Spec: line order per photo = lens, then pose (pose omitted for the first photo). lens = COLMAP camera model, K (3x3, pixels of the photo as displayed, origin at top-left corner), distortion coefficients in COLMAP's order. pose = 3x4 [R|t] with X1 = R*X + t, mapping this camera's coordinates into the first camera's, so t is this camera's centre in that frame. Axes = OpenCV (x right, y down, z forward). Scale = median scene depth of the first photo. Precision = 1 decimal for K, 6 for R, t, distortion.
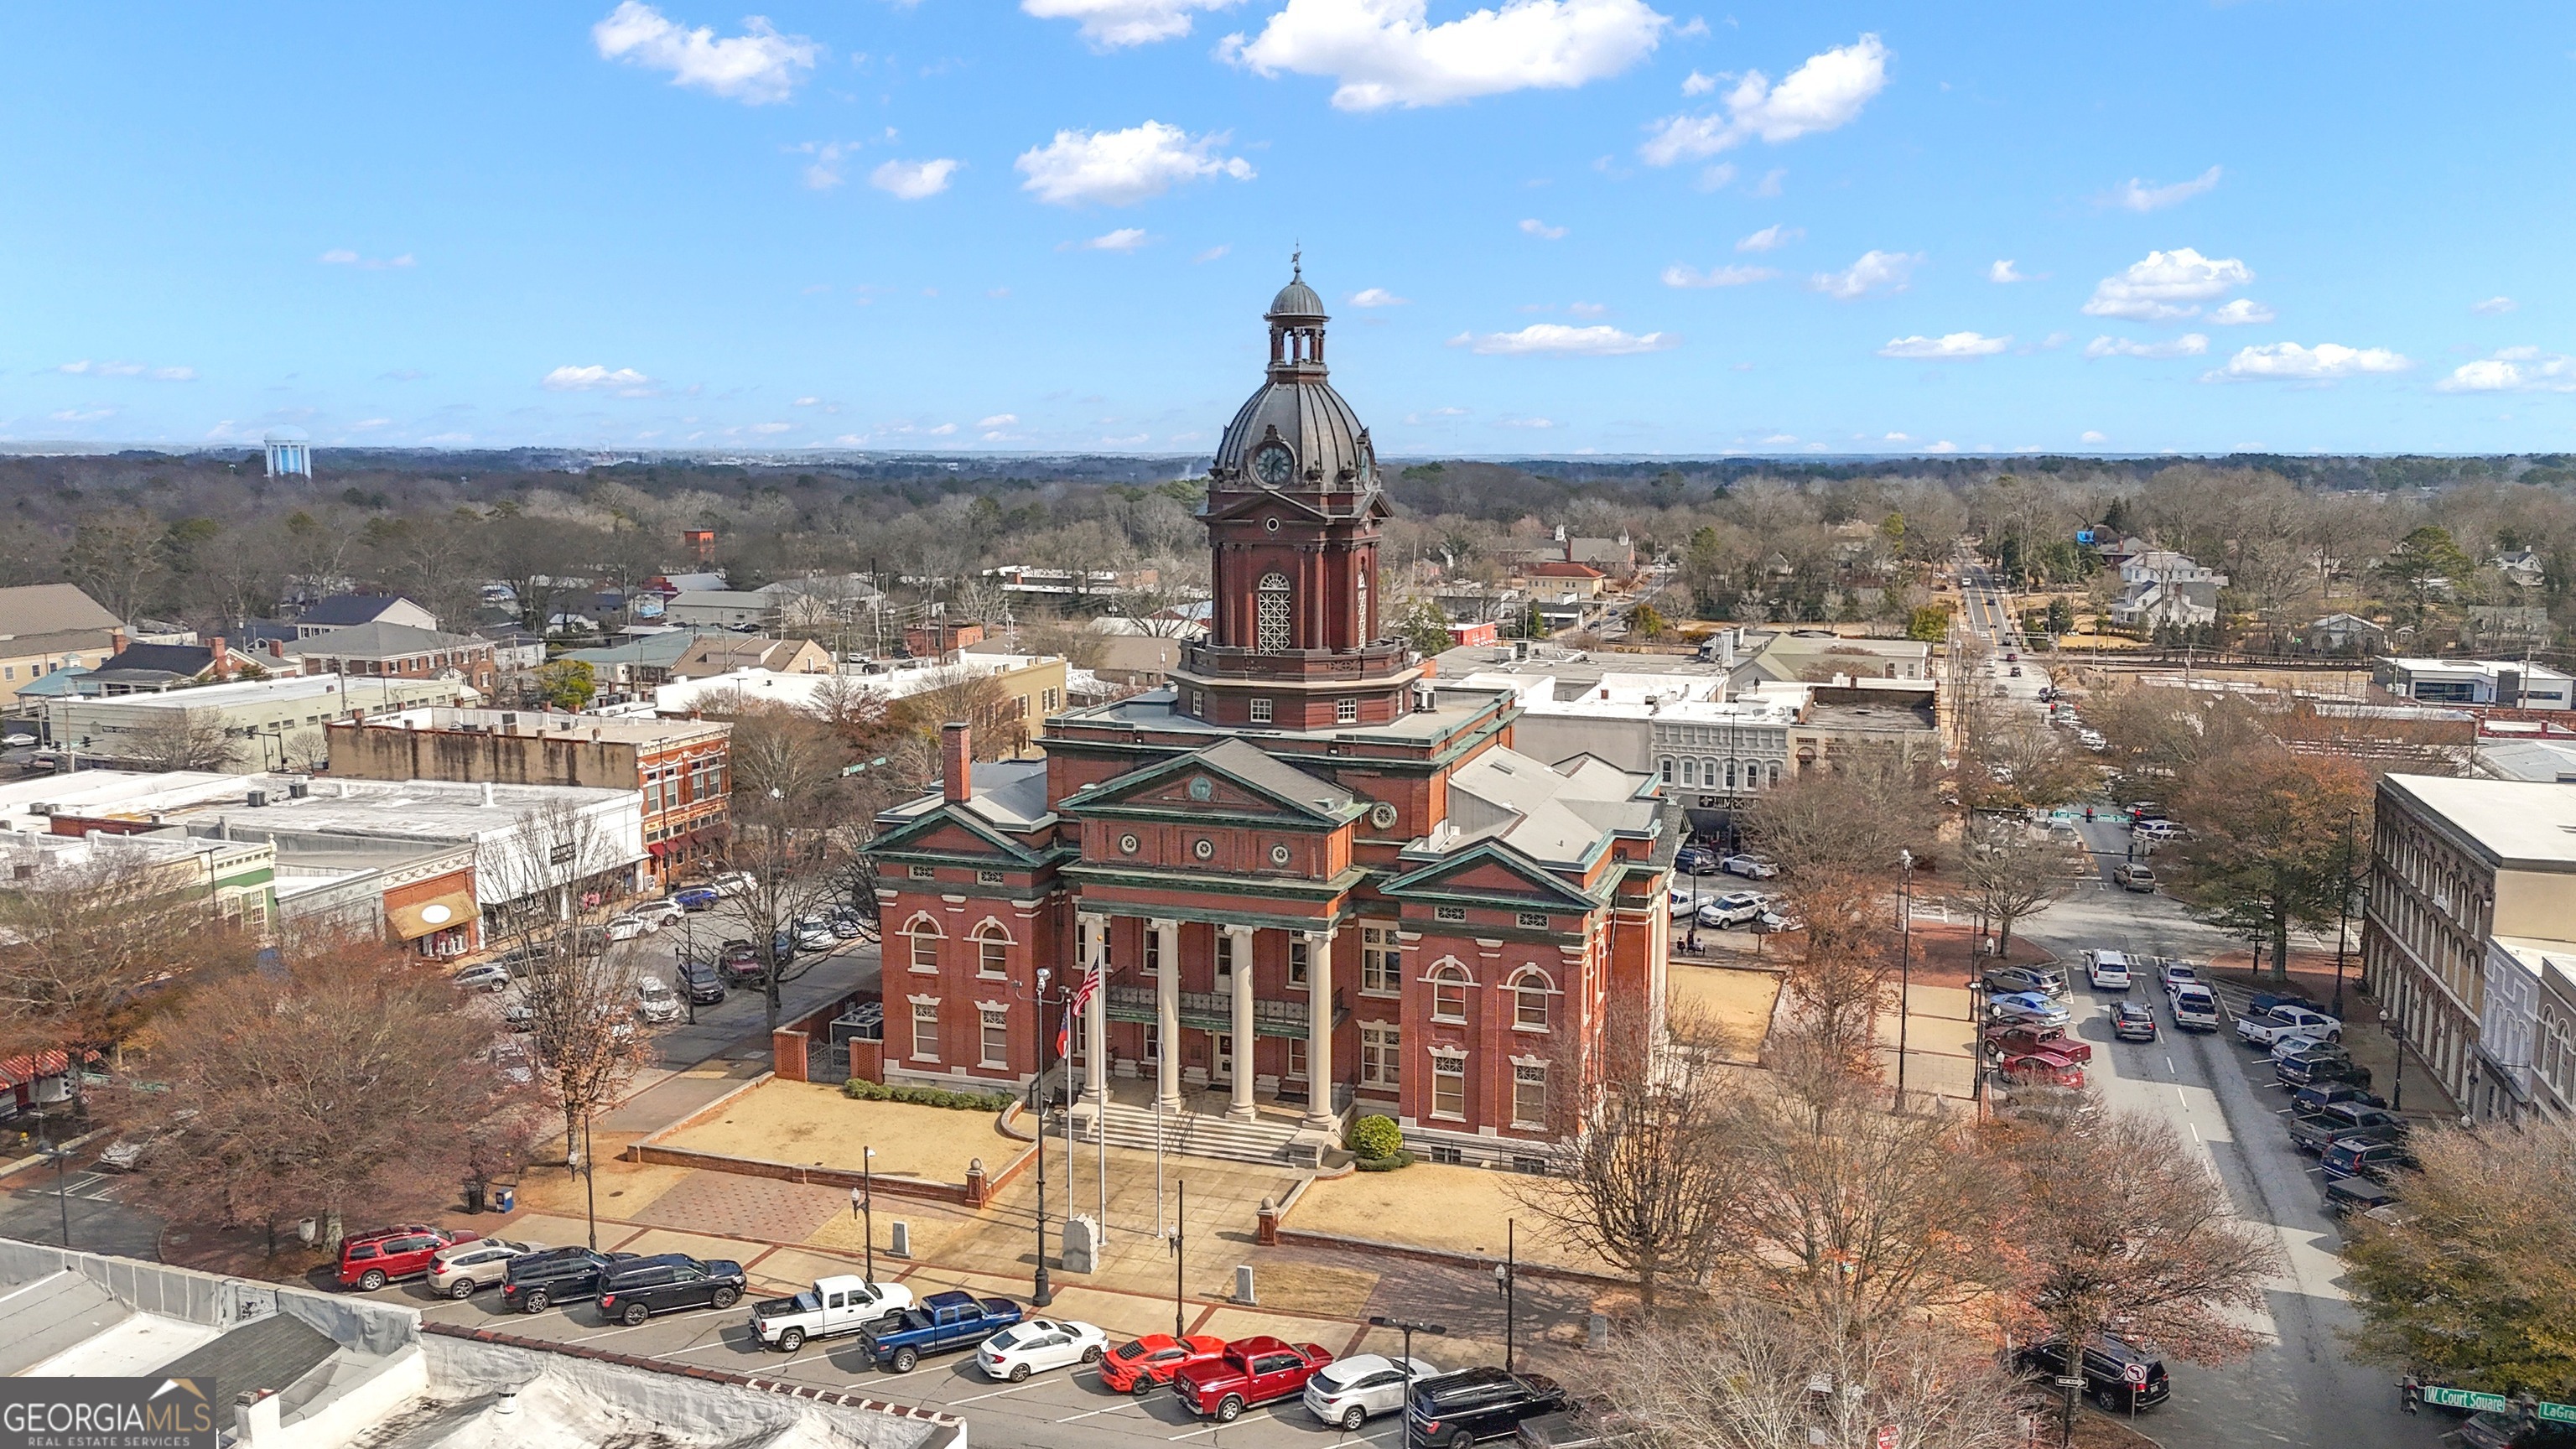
lens RADIAL K [[1943.5, 0, 1288.0], [0, 1943.5, 724.5], [0, 0, 1]] dist [0.010623, 0.001443]
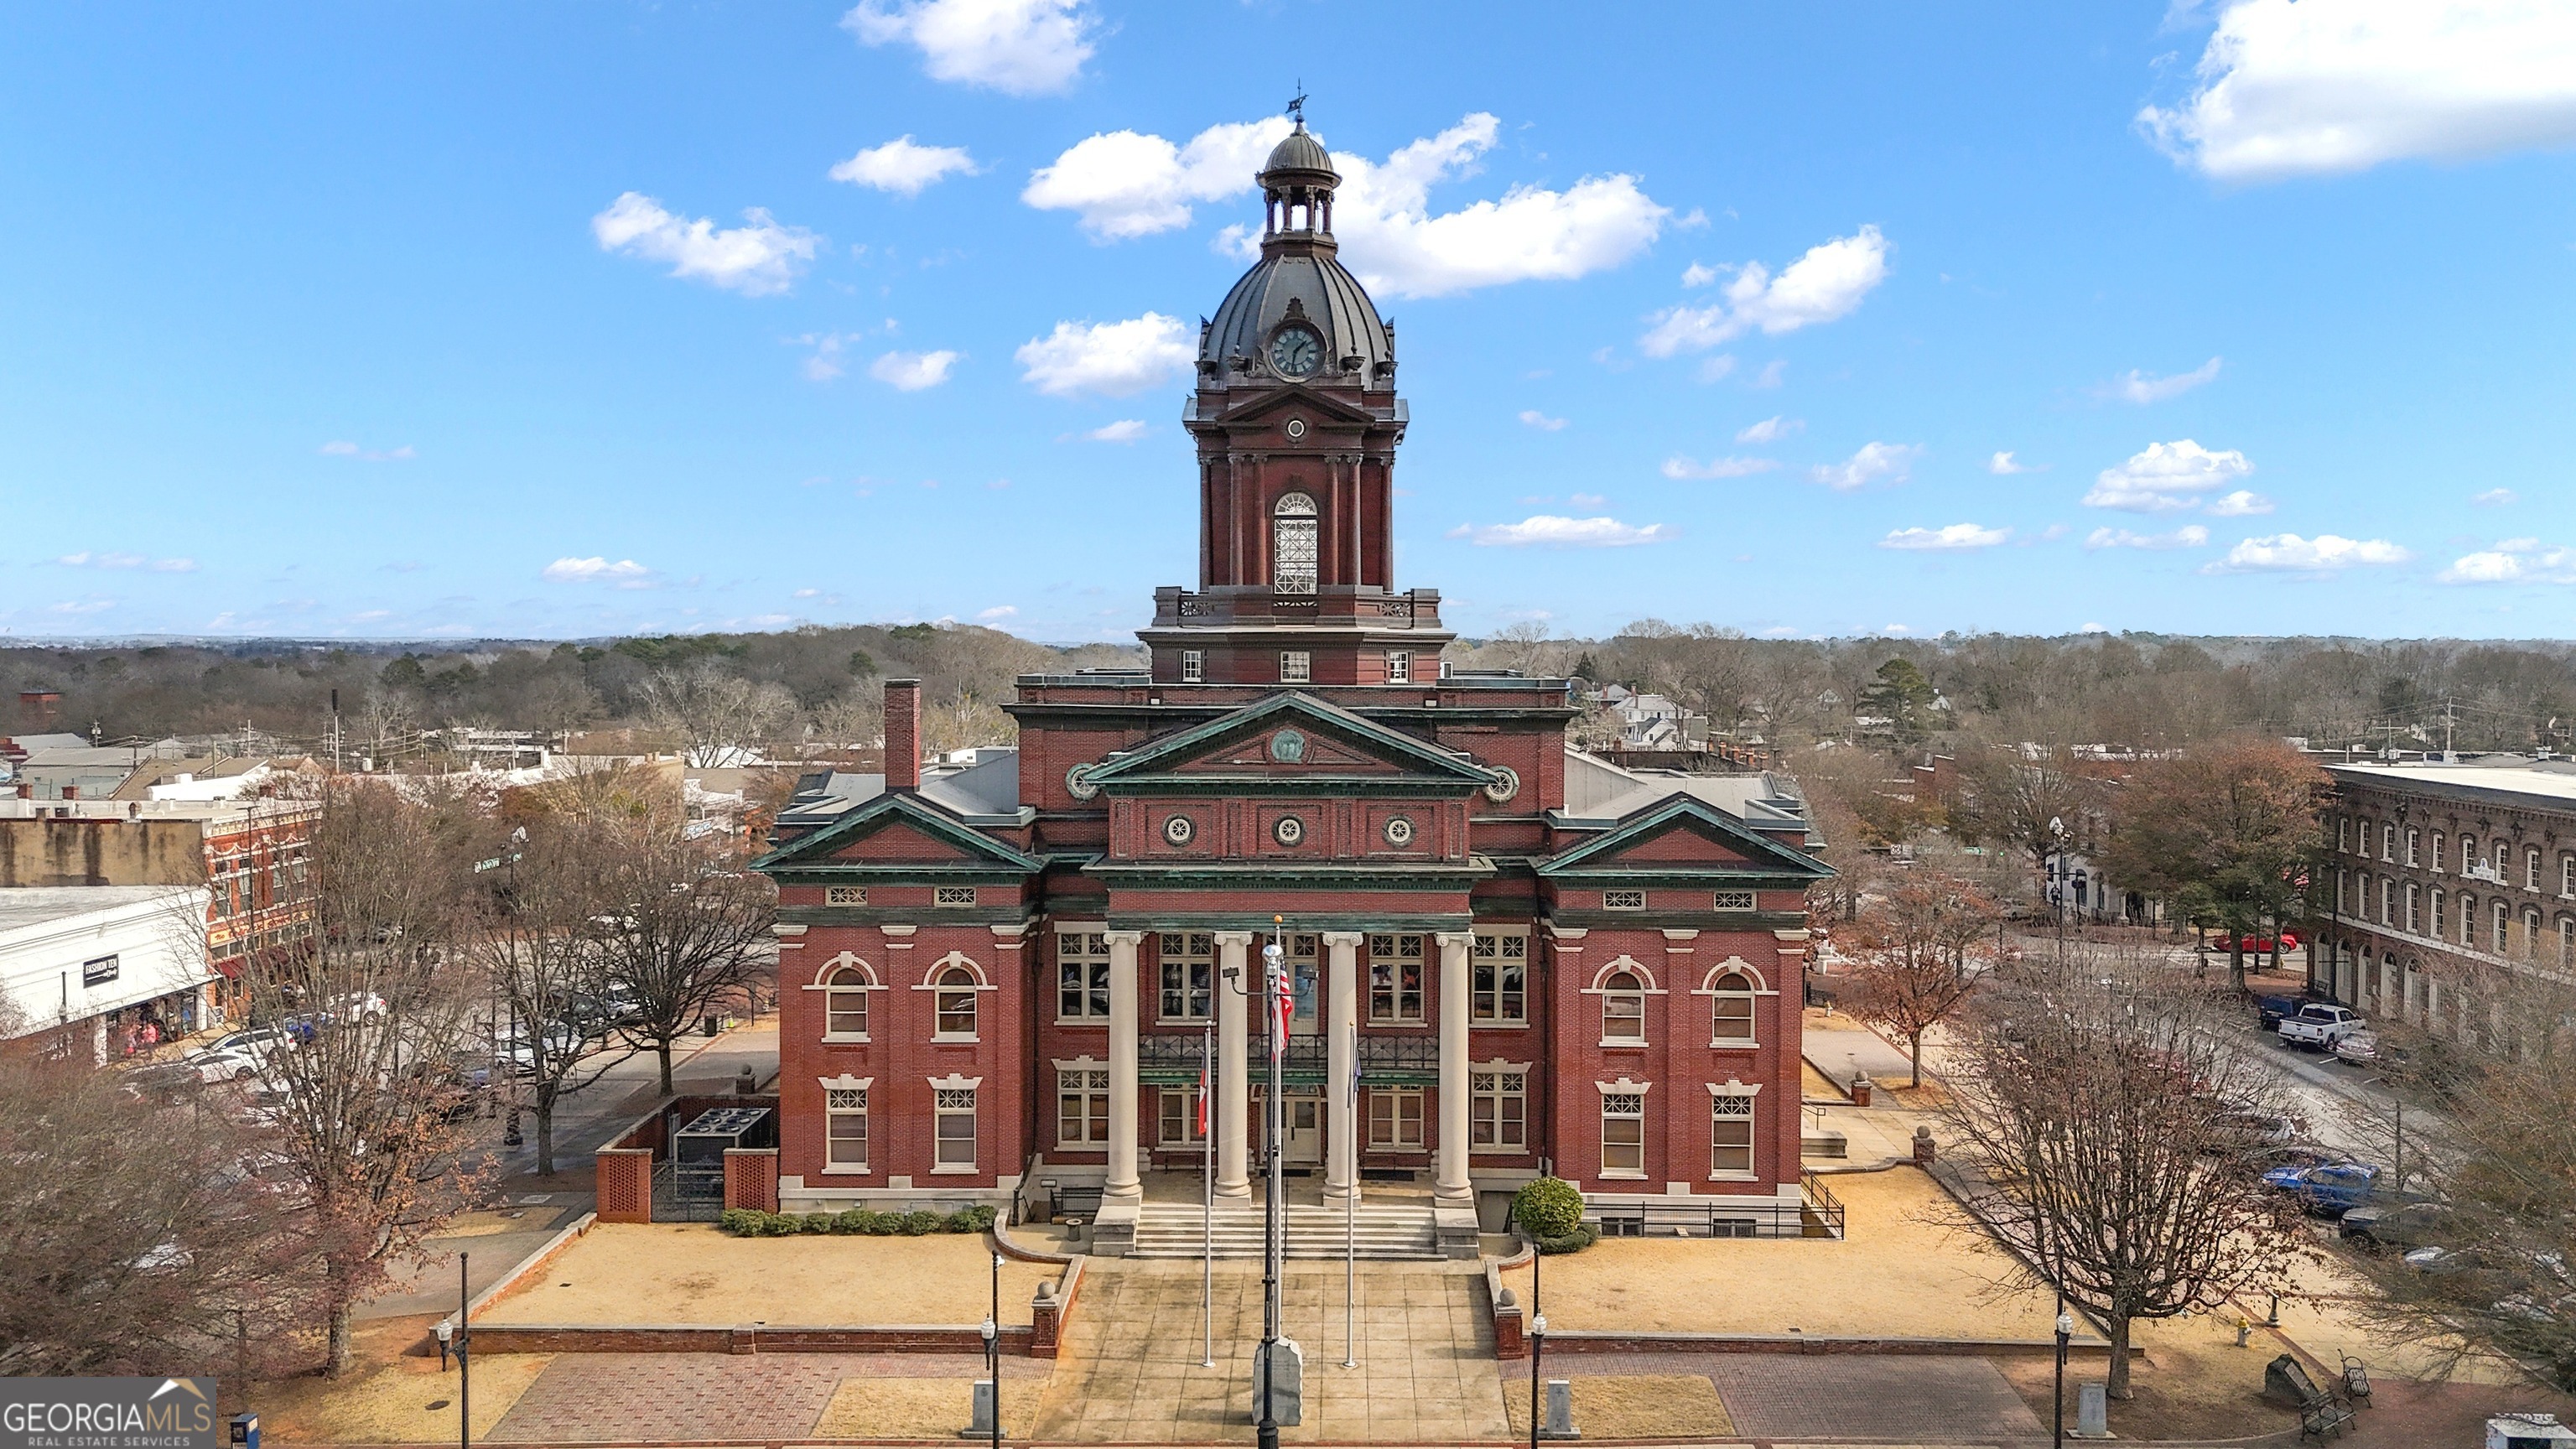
lens RADIAL K [[1943.5, 0, 1288.0], [0, 1943.5, 724.5], [0, 0, 1]] dist [0.010623, 0.001443]
pose [[0.954688, -0.011976, 0.297368, -0.246463], [0.041580, 0.994757, -0.093429, 0.087683], [-0.294690, 0.101560, 0.950181, 0.286503]]
